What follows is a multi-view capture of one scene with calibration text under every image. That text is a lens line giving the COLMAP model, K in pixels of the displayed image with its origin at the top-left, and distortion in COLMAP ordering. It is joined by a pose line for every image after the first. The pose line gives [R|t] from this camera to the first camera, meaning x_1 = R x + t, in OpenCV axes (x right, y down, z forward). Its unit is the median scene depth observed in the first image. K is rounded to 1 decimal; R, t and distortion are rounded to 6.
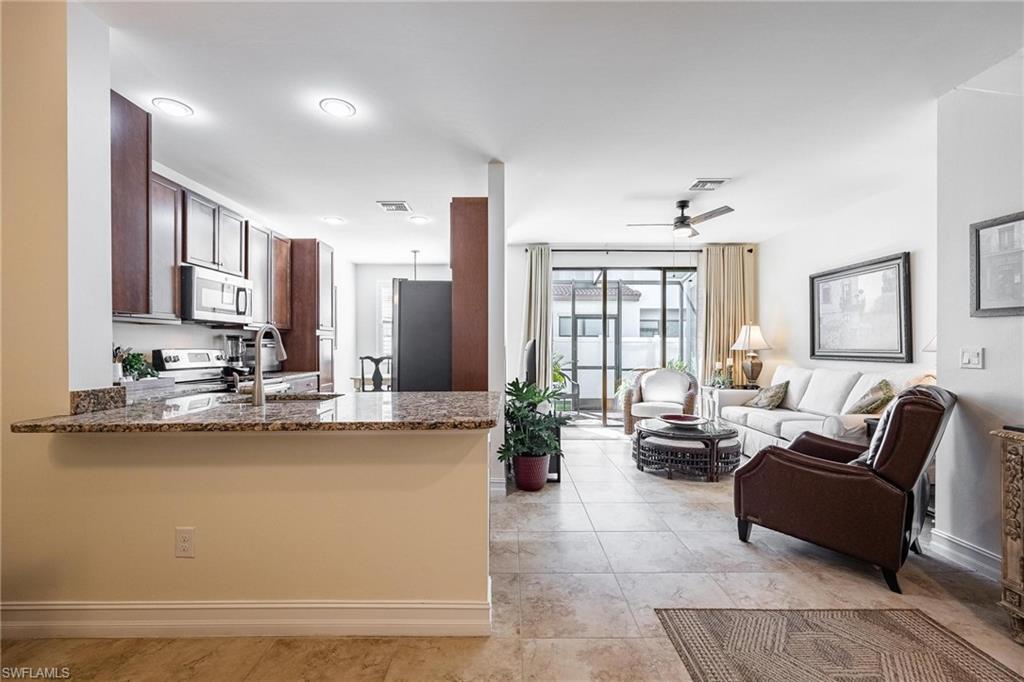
lens RADIAL K [[425.5, 0, 514.4], [0, 425.5, 347.5], [0, 0, 1]] dist [0.004793, -0.003002]
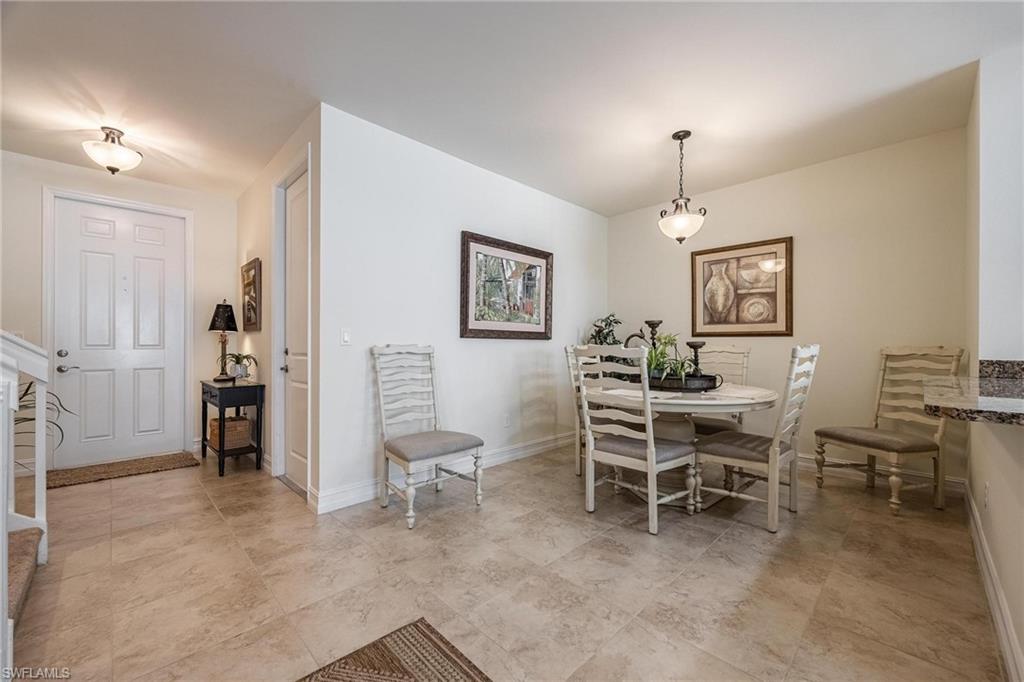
lens RADIAL K [[406.6, 0, 516.5], [0, 406.6, 344.8], [0, 0, 1]] dist [-0.000462, 0.002595]
pose [[-0.711618, 0.000190, -0.702566, 0.370709], [-0.005571, 0.999967, 0.005913, 0.024387], [0.702544, 0.008121, -0.711594, 0.380372]]
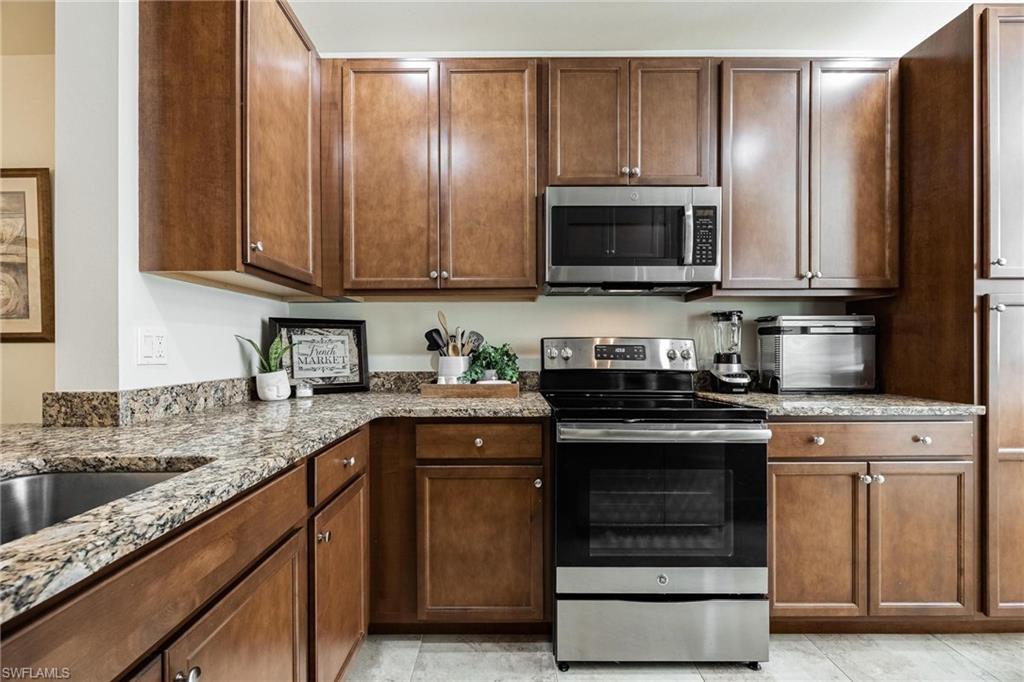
lens RADIAL K [[425.5, 0, 504.6], [0, 425.5, 346.4], [0, 0, 1]] dist [0.004793, -0.003002]
pose [[-0.007679, 0.001661, -0.999969, -0.151616], [0.000331, 0.999999, 0.001658, 0.012392], [0.999970, -0.000318, -0.007679, 0.740936]]
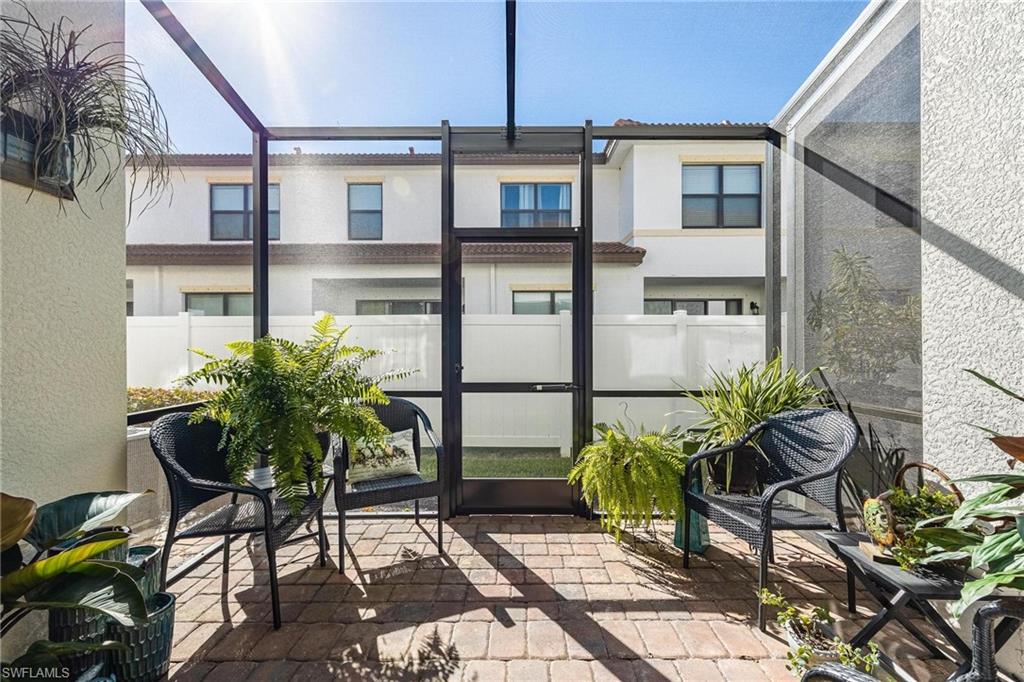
lens RADIAL K [[425.5, 0, 511.2], [0, 425.5, 344.6], [0, 0, 1]] dist [0.004793, -0.003002]
pose [[0.999900, -0.006297, -0.012653, 0.428168], [0.006211, 0.999958, -0.006812, 0.035966], [0.012696, 0.006733, 0.999897, 1.497464]]
